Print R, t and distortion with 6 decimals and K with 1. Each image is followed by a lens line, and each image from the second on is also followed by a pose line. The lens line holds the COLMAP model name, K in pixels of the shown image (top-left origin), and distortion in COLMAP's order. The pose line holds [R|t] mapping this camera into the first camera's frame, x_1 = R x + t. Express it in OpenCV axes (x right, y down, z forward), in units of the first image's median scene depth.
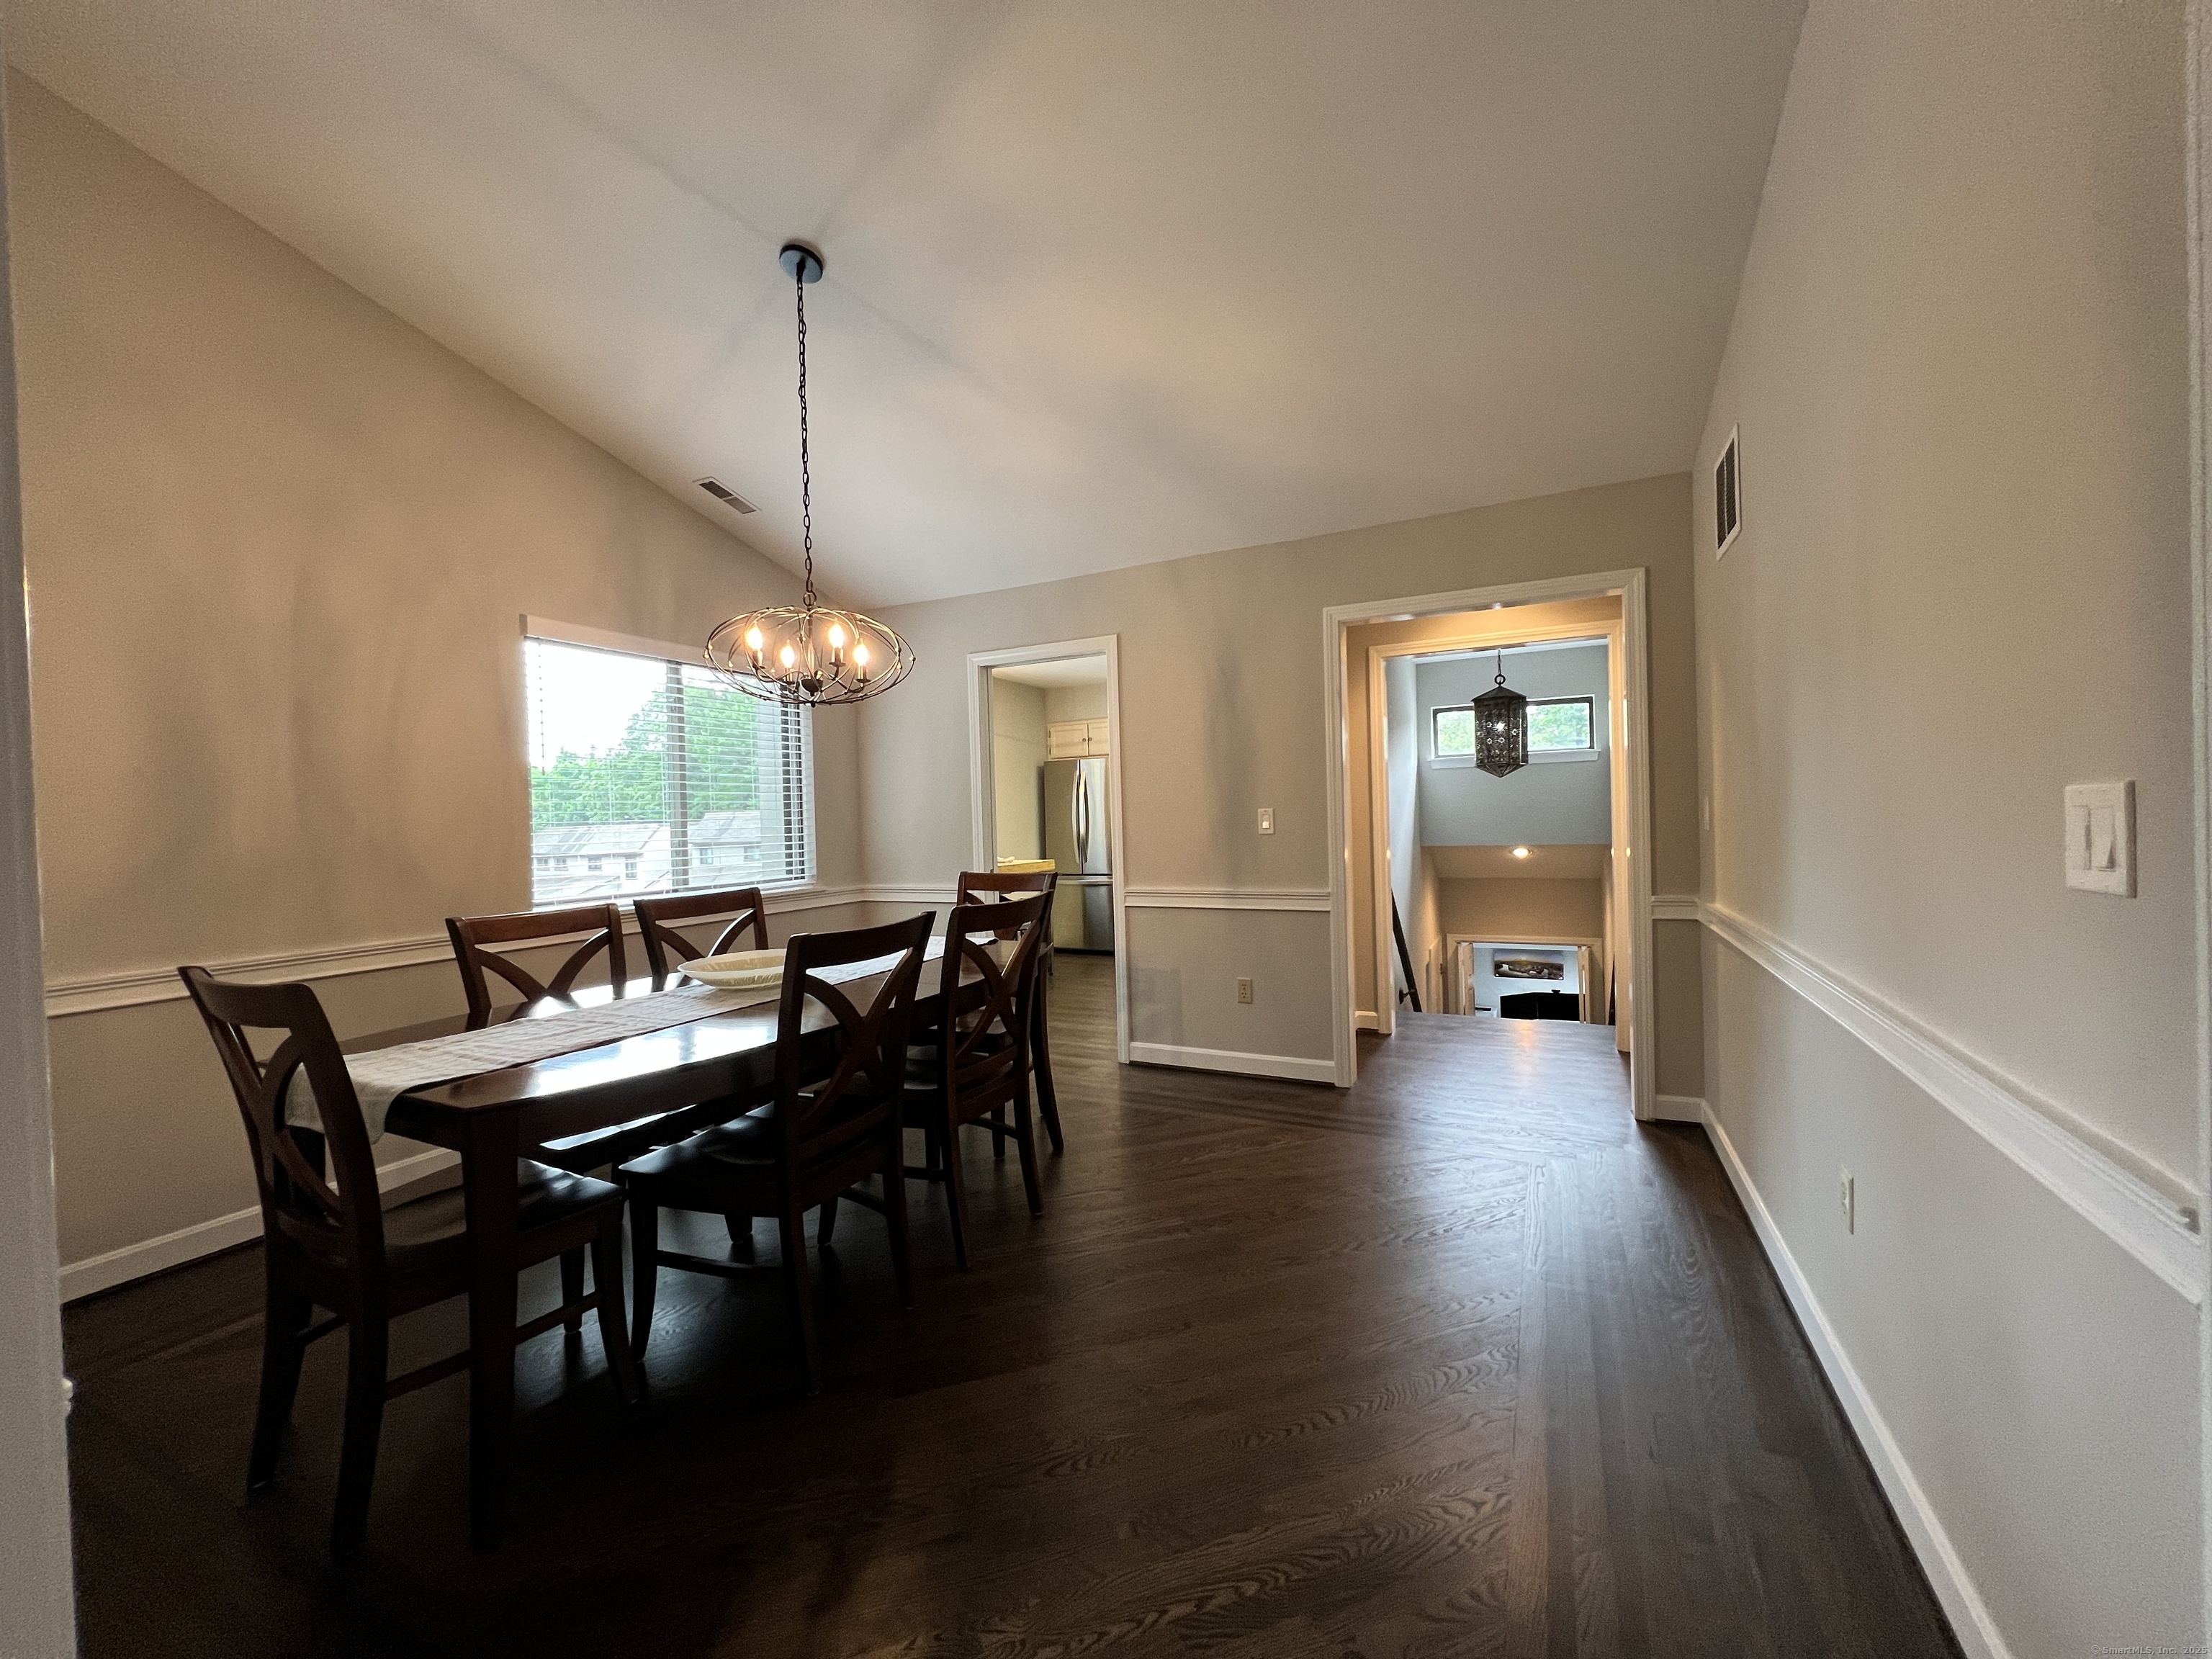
lens RADIAL K [[885.8, 0, 1106.0], [0, 885.8, 829.5], [0, 0, 1]] dist [0.001278, -0.000540]
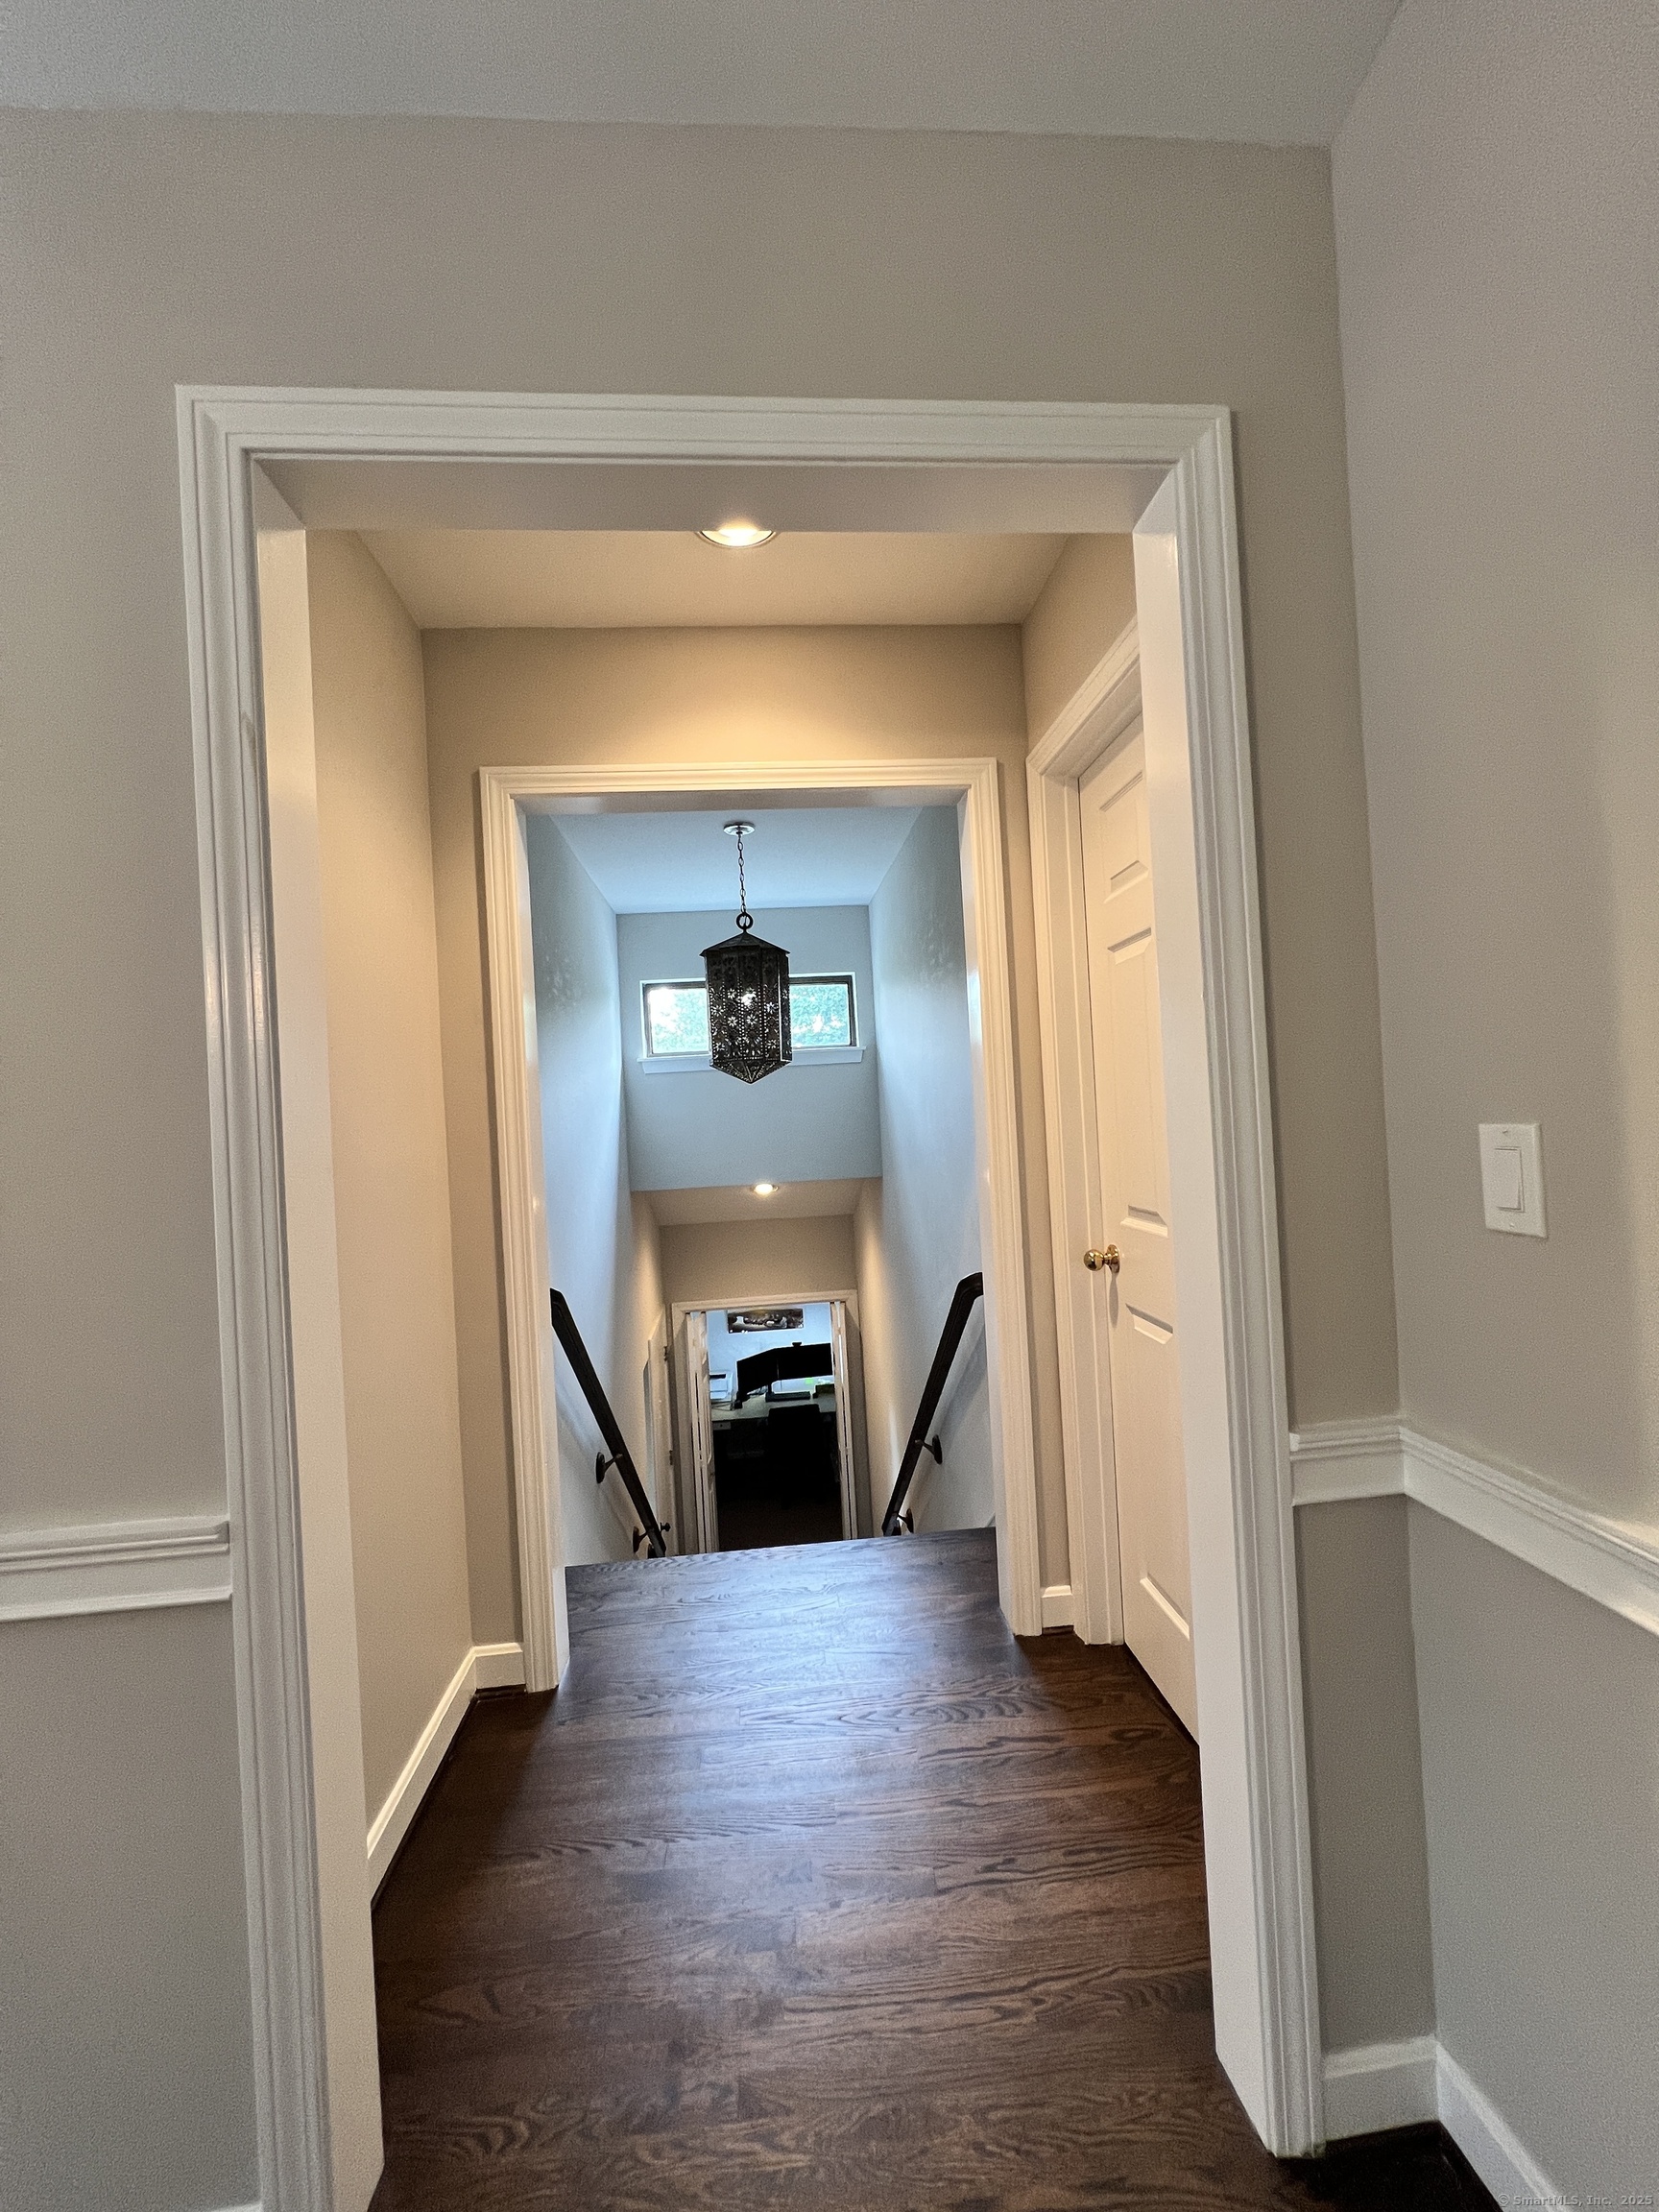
lens RADIAL K [[885.8, 0, 829.5], [0, 885.8, 1106.0], [0, 0, 1]] dist [0.001278, -0.000540]
pose [[0.852887, -0.012168, 0.521953, 0.164270], [0.035381, 0.998777, -0.034530, -0.019485], [-0.520895, 0.047917, 0.852275, 0.426421]]
